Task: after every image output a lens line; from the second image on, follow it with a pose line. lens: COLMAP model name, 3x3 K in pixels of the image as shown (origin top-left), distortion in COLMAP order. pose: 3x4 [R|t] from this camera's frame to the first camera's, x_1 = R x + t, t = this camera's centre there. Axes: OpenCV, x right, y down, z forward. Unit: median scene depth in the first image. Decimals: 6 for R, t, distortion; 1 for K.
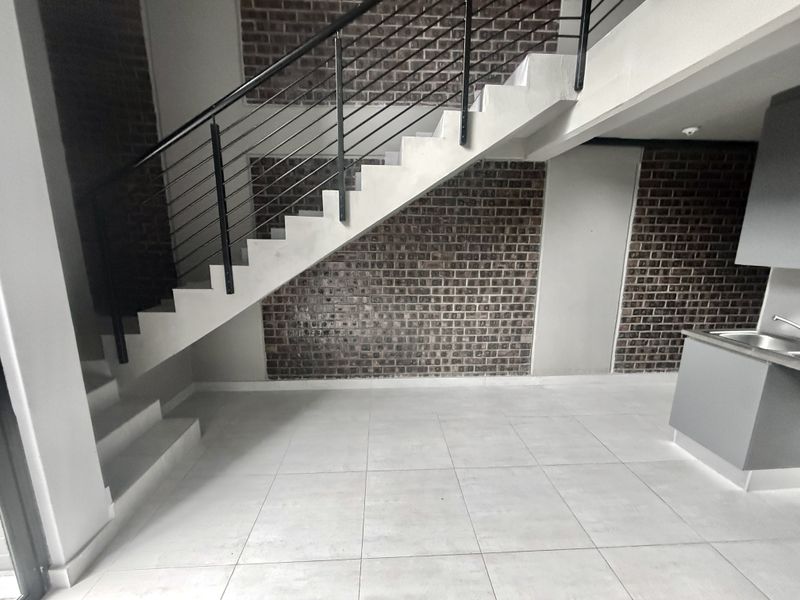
lens RADIAL K [[318.5, 0, 397.9], [0, 318.5, 299.6], [0, 0, 1]] dist [0.001434, 0.000443]
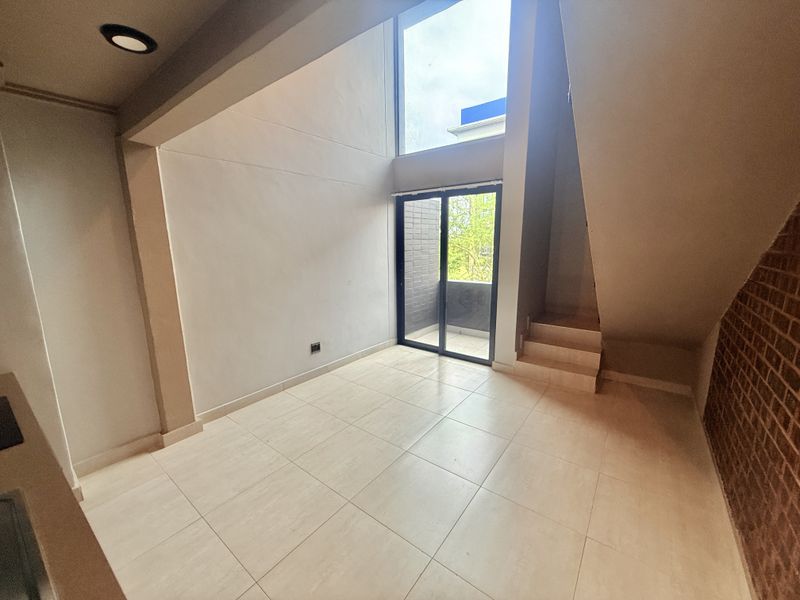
lens RADIAL K [[318.5, 0, 400.2], [0, 318.5, 300.1], [0, 0, 1]] dist [0.001434, 0.000443]
pose [[-0.651126, 0.134202, -0.747010, 0.667235], [-0.138194, 0.946826, 0.290555, -0.164127], [0.746282, 0.292420, -0.597957, 0.851459]]
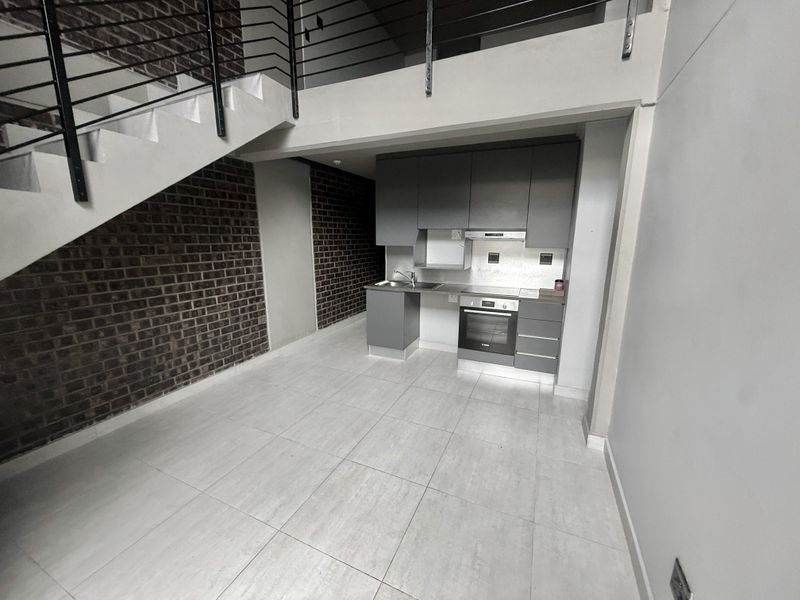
lens RADIAL K [[318.5, 0, 396.0], [0, 318.5, 300.0], [0, 0, 1]] dist [0.001434, 0.000443]
pose [[0.466006, -0.178978, 0.866490, -0.352813], [0.165097, 0.979716, 0.113574, 0.004027], [-0.869242, 0.090128, 0.486103, 0.039942]]
